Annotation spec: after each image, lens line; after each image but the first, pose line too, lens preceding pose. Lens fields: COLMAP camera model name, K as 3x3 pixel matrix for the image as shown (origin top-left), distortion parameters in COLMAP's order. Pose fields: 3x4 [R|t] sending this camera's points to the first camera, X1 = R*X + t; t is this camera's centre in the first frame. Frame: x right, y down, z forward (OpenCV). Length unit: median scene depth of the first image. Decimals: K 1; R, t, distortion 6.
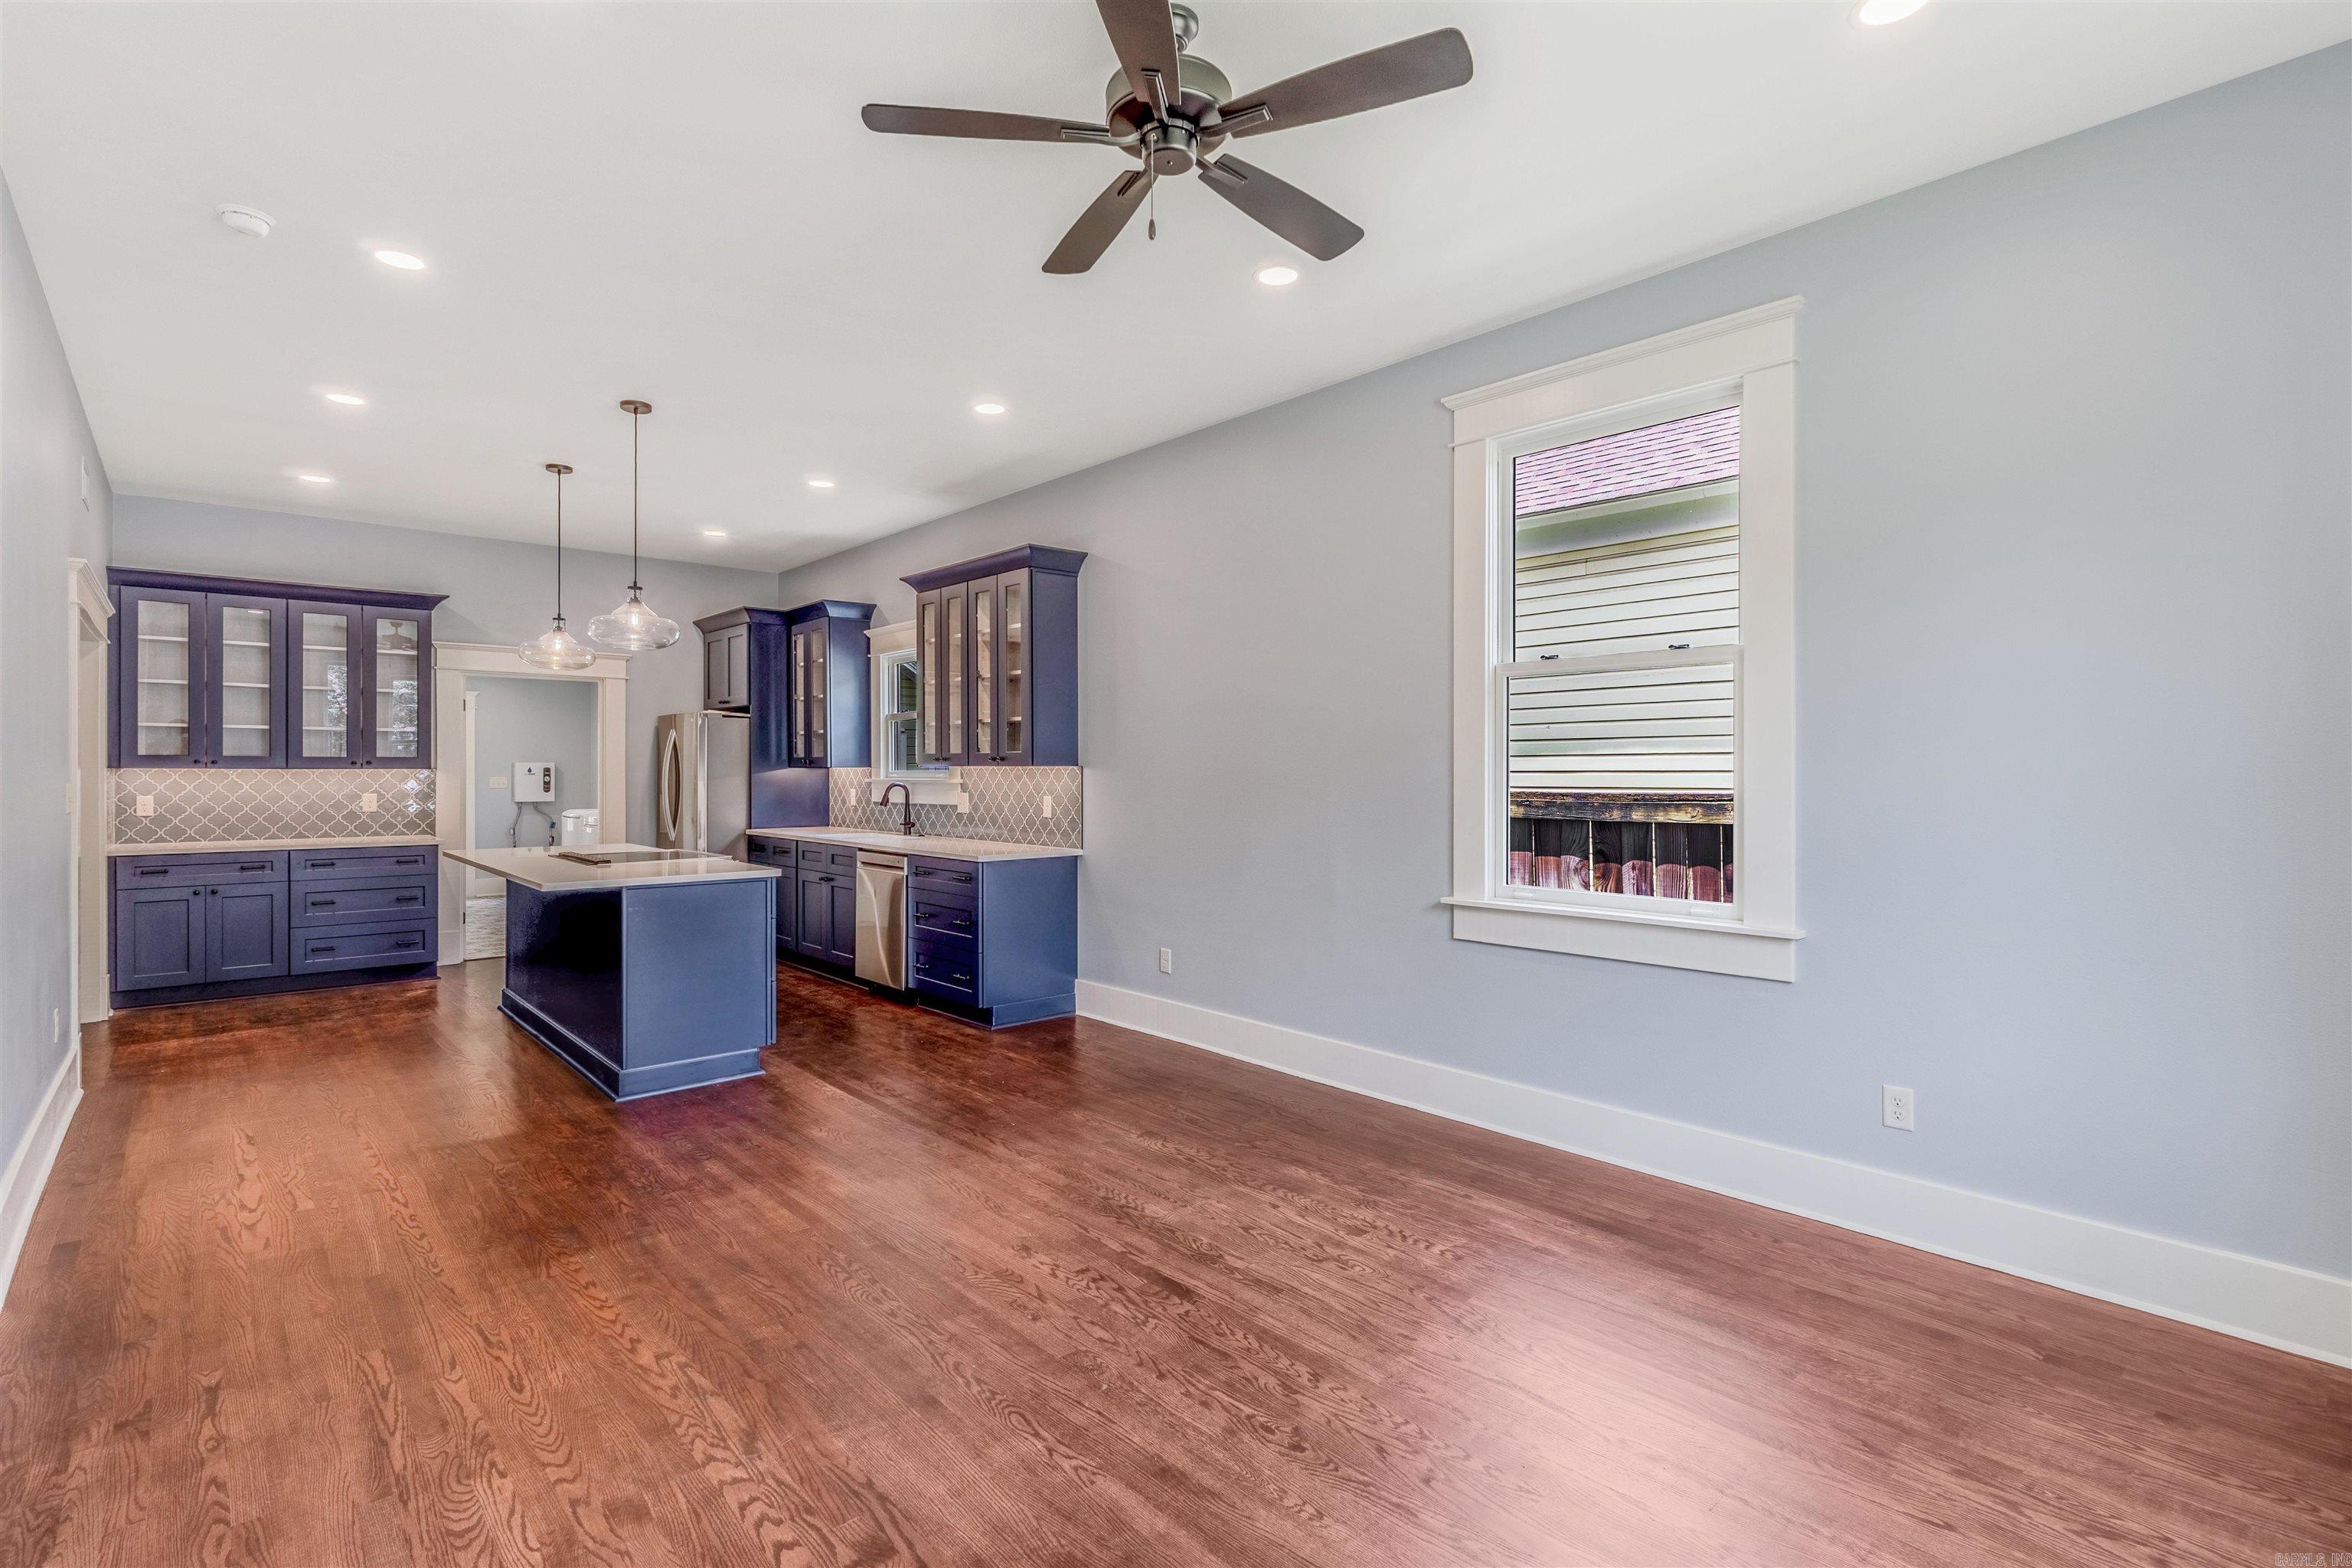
lens RADIAL K [[1102.3, 0, 1160.1], [0, 1102.3, 782.5], [0, 0, 1]] dist [0.000408, -0.001299]
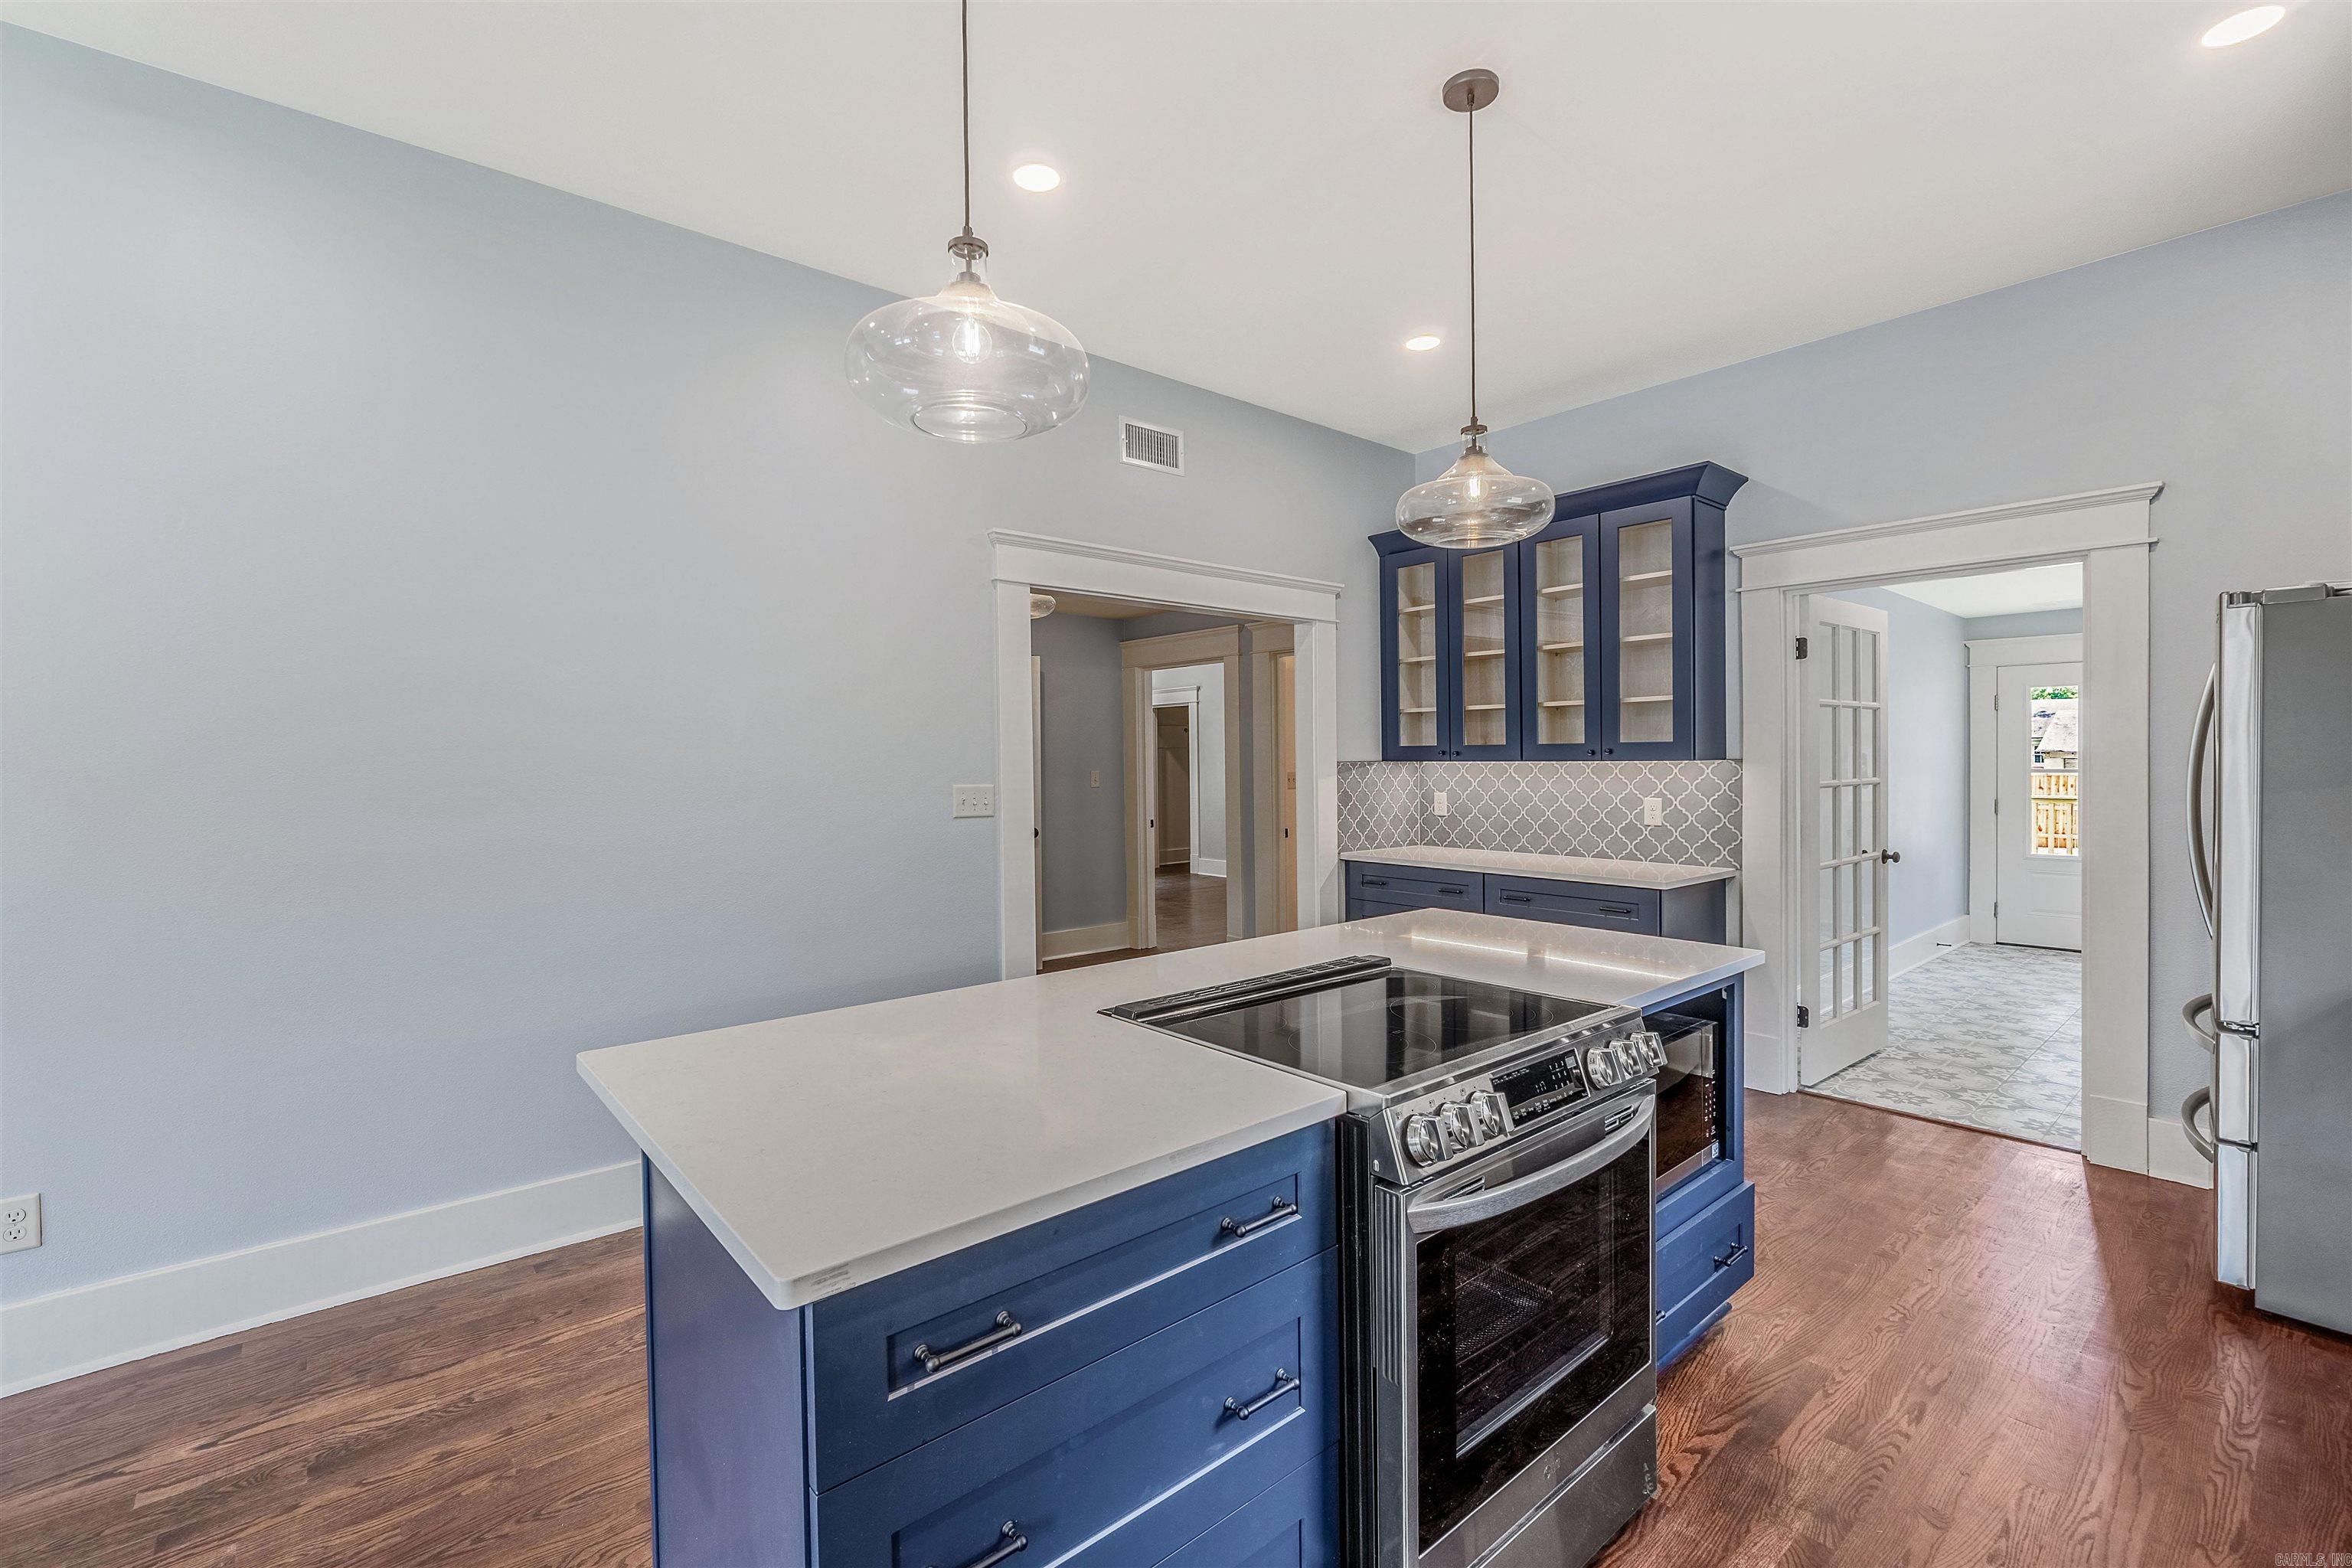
lens RADIAL K [[1004.1, 0, 1161.5], [0, 1004.1, 772.9], [0, 0, 1]] dist [-0.006768, 0.000044]
pose [[-0.022026, 0.013509, -0.999666, -0.136200], [-0.002846, 0.999904, 0.013575, -0.015190], [0.999753, 0.003144, -0.021985, 0.895096]]
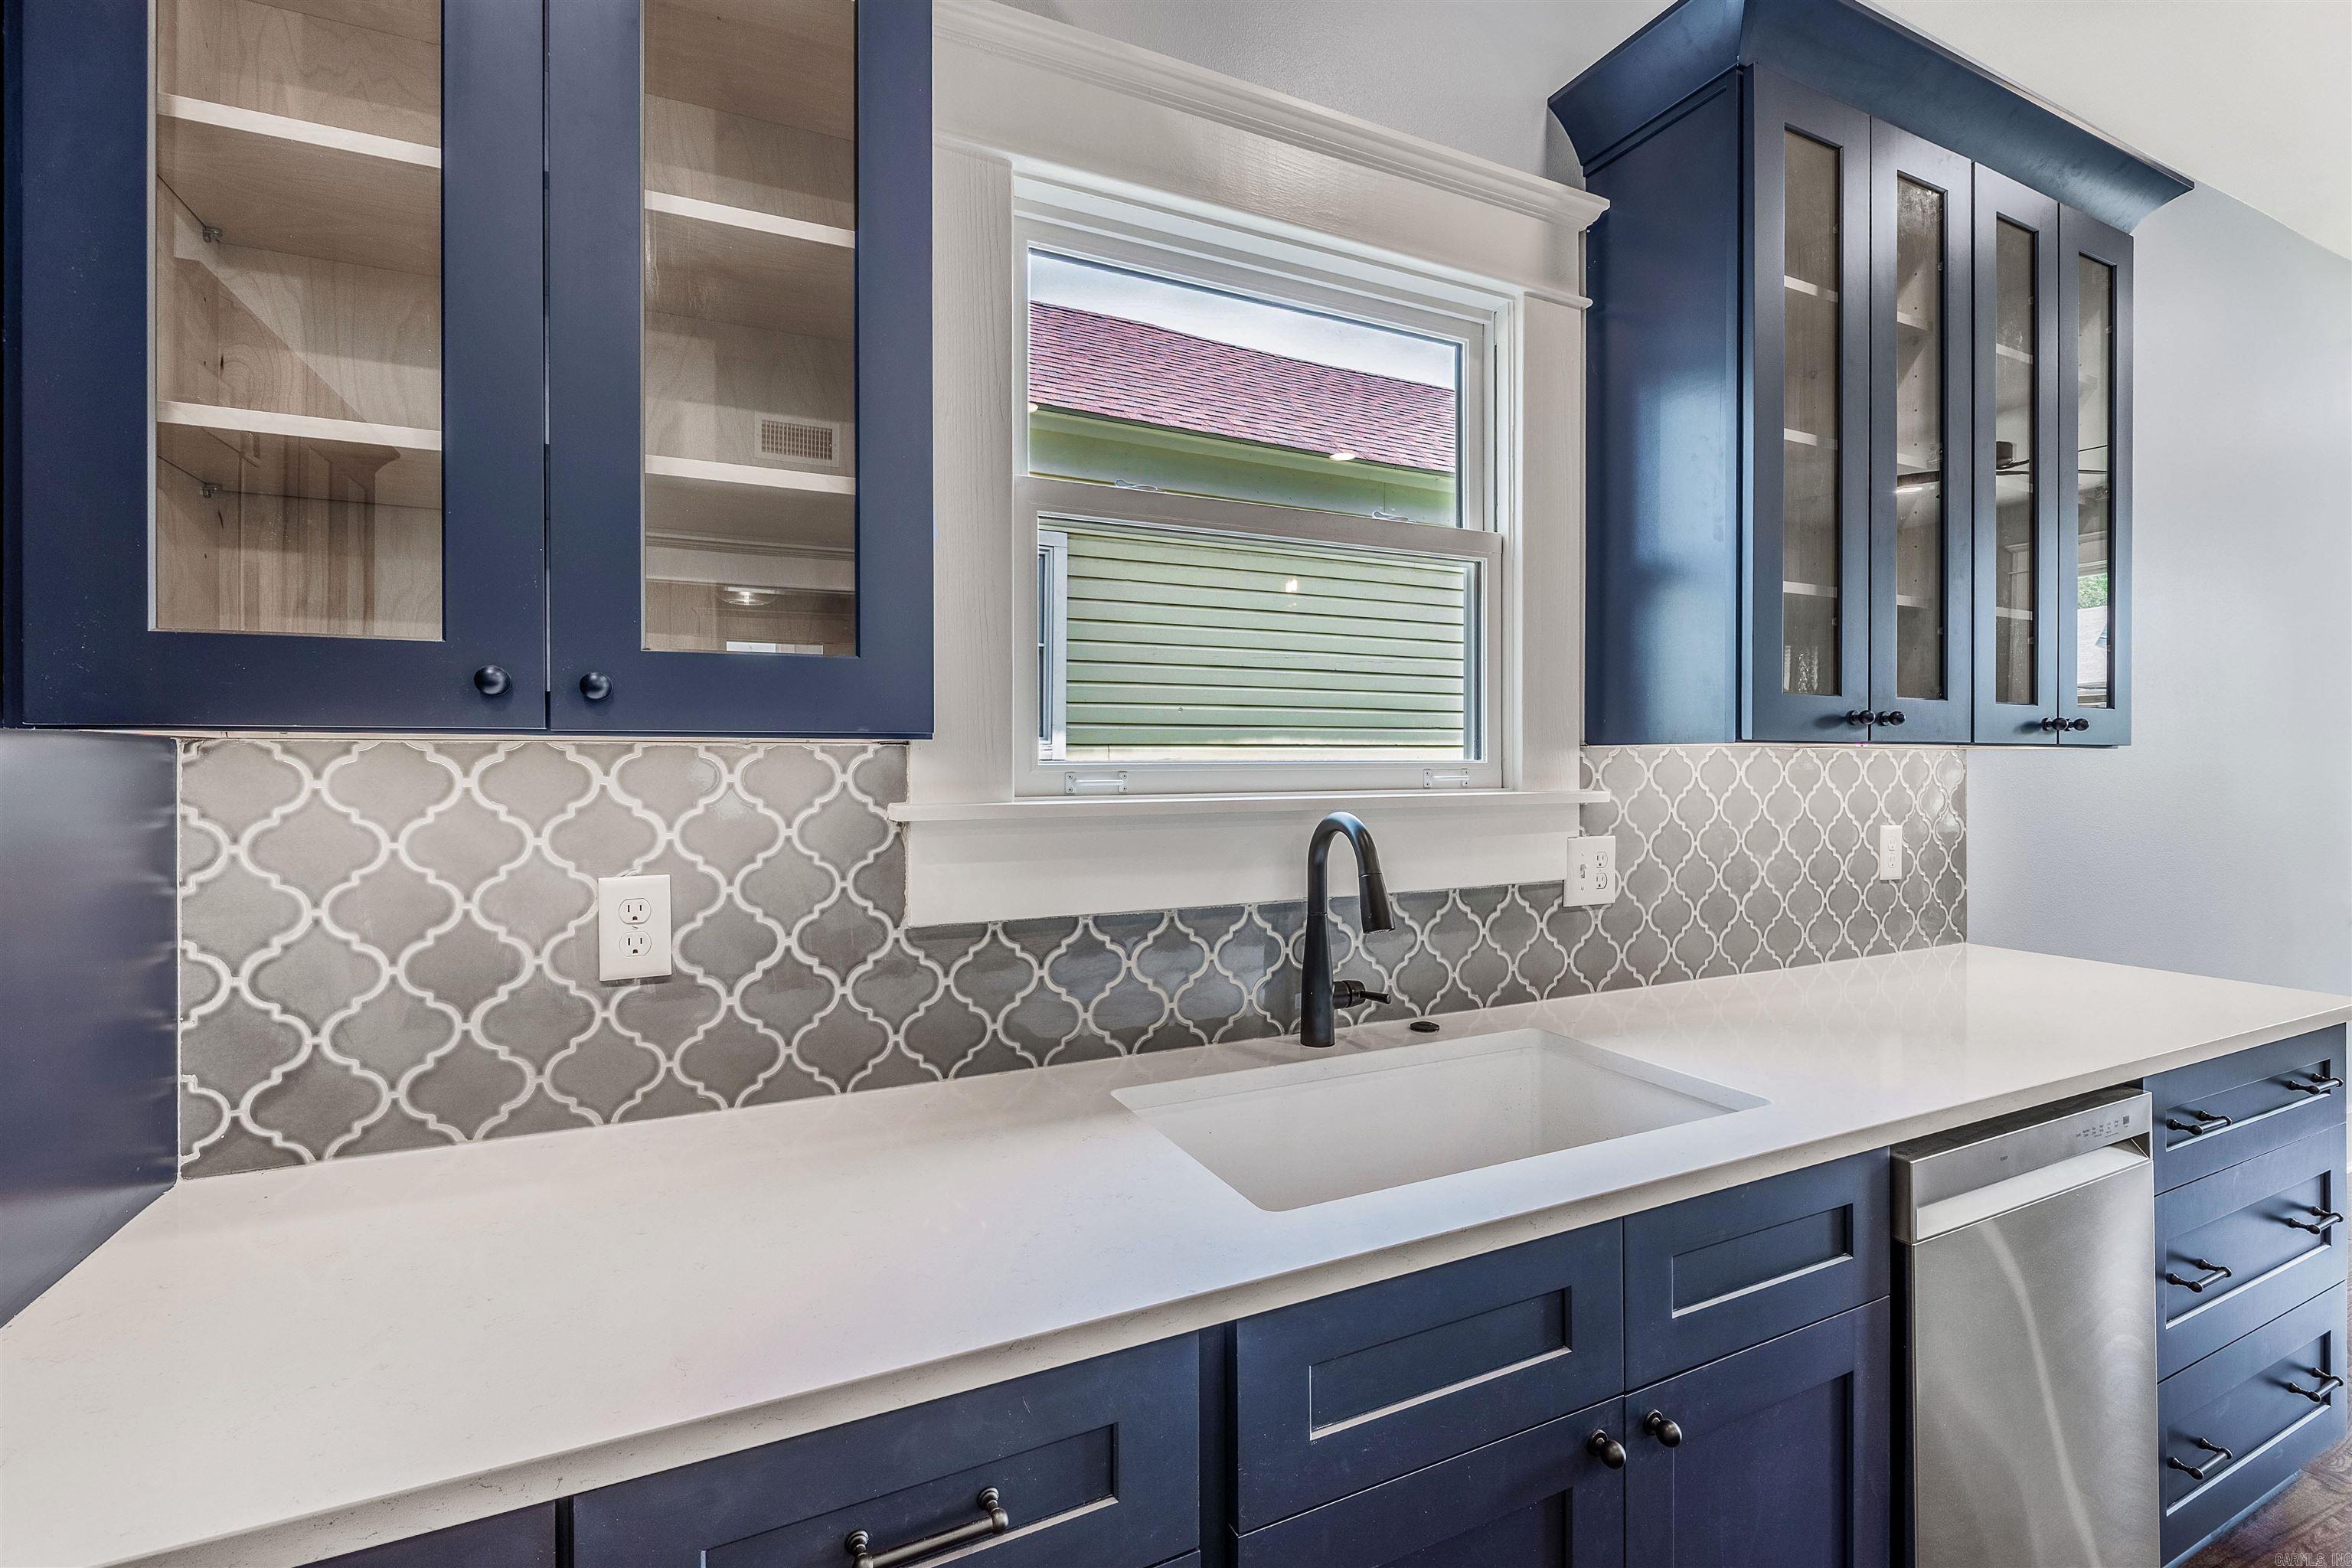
lens RADIAL K [[1004.1, 0, 1179.9], [0, 1004.1, 764.3], [0, 0, 1]] dist [-0.006768, 0.000044]
pose [[0.277328, -0.001185, 0.960775, -0.543243], [0.013630, 0.999903, -0.002701, -0.012327], [-0.960679, 0.013844, 0.277317, 1.205652]]
